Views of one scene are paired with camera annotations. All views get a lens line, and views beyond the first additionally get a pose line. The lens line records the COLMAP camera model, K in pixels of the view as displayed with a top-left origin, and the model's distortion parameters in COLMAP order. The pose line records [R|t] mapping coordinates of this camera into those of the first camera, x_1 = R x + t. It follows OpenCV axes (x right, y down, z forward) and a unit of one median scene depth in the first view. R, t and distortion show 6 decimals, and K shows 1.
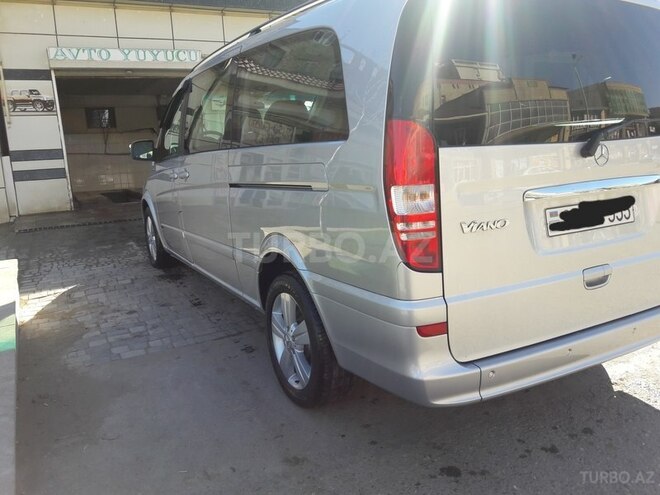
lens RADIAL K [[540.9, 0, 329.5], [0, 540.9, 262.0], [0, 0, 1]] dist [-0.000115, -0.006232]
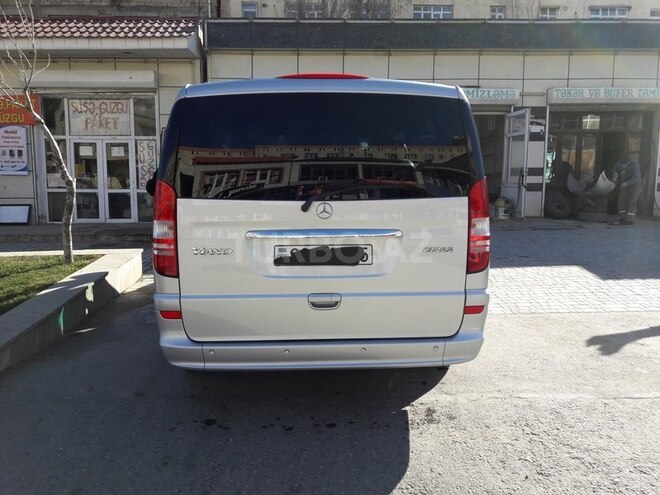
lens RADIAL K [[548.2, 0, 330.0], [0, 548.2, 247.5], [0, 0, 1]] dist [0.006938, -0.050802]
pose [[0.900355, 0.105511, -0.422172, 1.216241], [-0.130863, 0.990902, -0.031437, -0.072854], [0.415014, 0.083551, 0.905971, -0.243290]]
